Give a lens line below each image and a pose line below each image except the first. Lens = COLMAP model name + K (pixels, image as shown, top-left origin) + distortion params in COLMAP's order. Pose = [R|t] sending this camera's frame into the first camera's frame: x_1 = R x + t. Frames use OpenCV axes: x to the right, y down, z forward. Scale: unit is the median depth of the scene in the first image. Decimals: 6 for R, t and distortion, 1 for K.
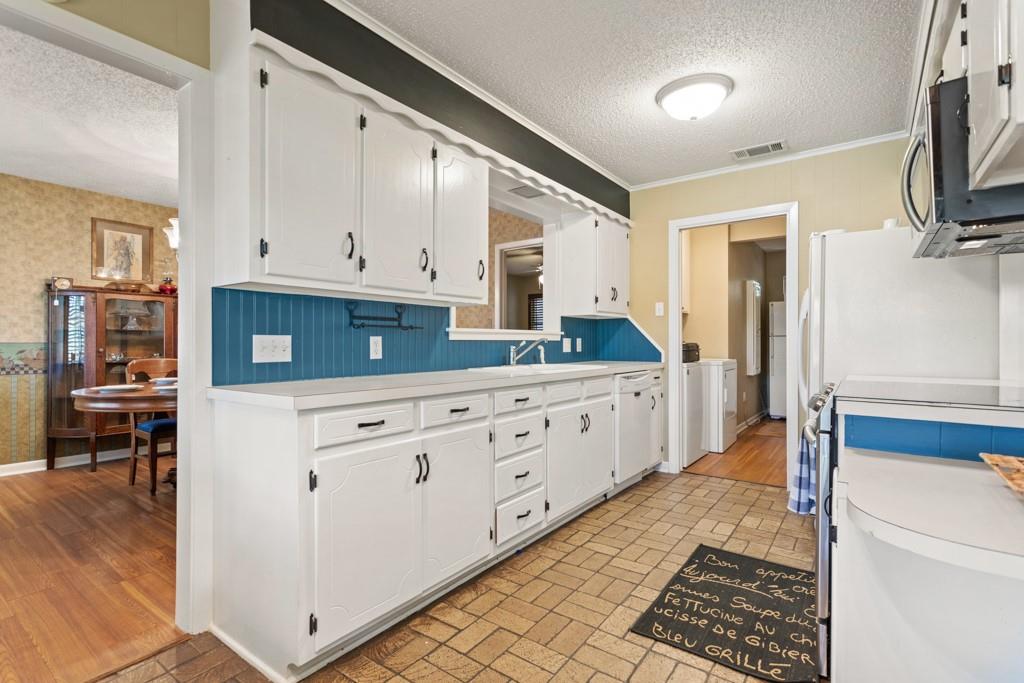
lens RADIAL K [[481.0, 0, 523.7], [0, 481.0, 343.6], [0, 0, 1]] dist [0.002190, 0.003148]
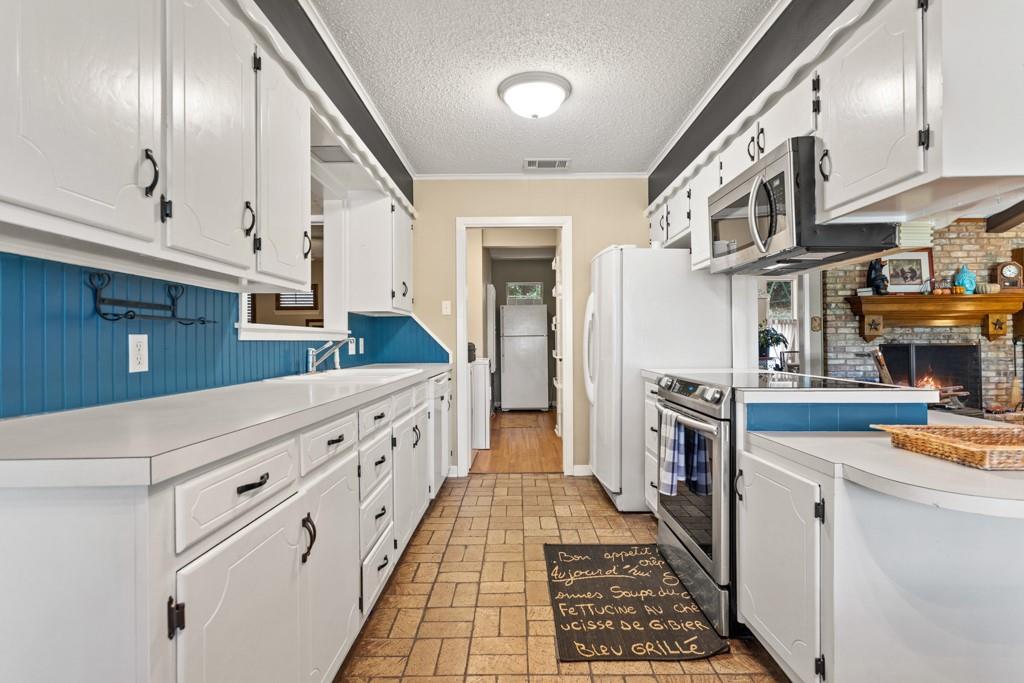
lens RADIAL K [[481.0, 0, 518.9], [0, 481.0, 341.4], [0, 0, 1]] dist [0.002190, 0.003148]
pose [[0.811212, -0.004354, 0.584736, -0.253038], [0.007674, 0.999965, -0.003201, -0.000631], [-0.584701, 0.007084, 0.811218, 0.214192]]
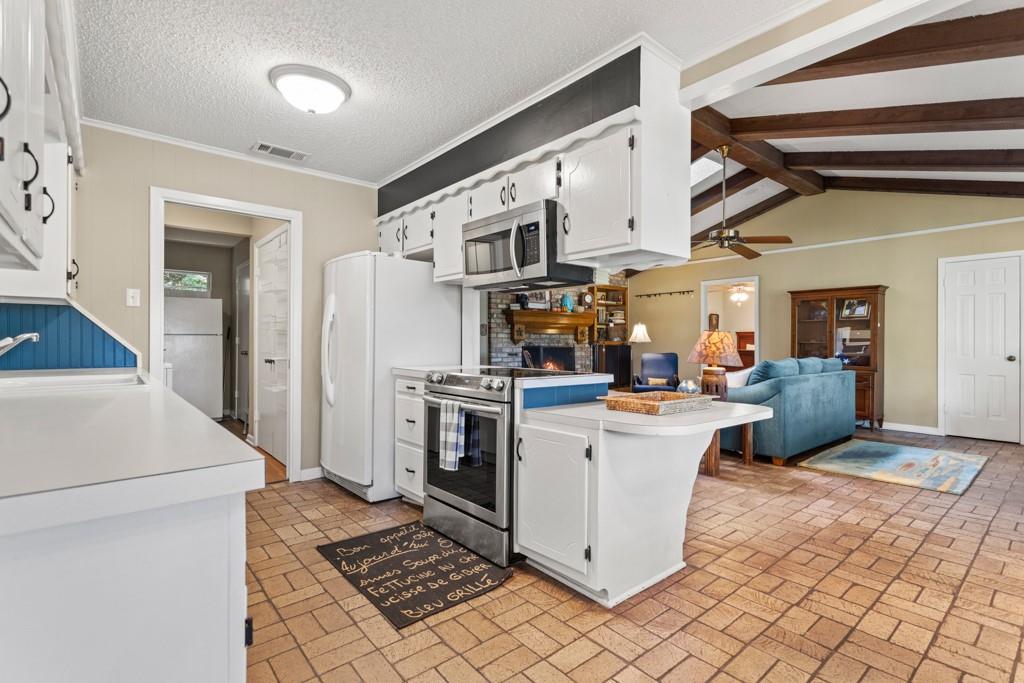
lens RADIAL K [[481.0, 0, 512.8], [0, 481.0, 341.8], [0, 0, 1]] dist [0.002190, 0.003148]
pose [[0.247314, 0.003229, 0.968930, -0.481310], [-0.000952, 0.999995, -0.003090, 0.000014], [-0.968935, -0.000159, 0.247316, 0.361385]]
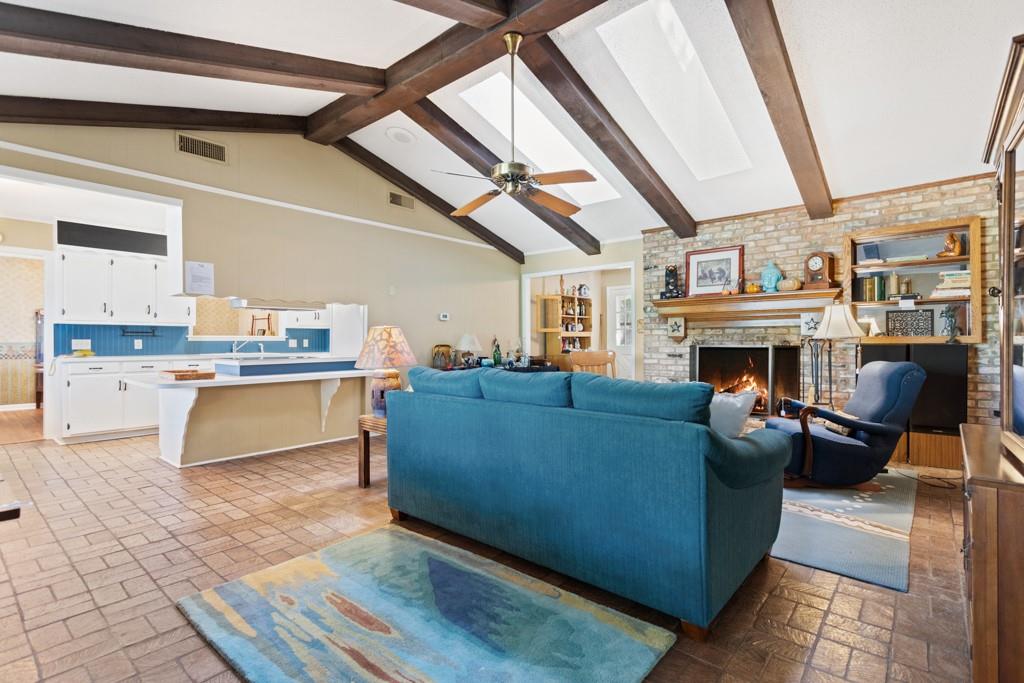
lens RADIAL K [[481.0, 0, 525.4], [0, 481.0, 341.1], [0, 0, 1]] dist [0.002190, 0.003148]
pose [[0.997402, -0.001963, -0.072013, 1.705322], [0.001731, 0.999993, -0.003284, 0.003953], [0.072019, 0.003151, 0.997398, -1.216990]]
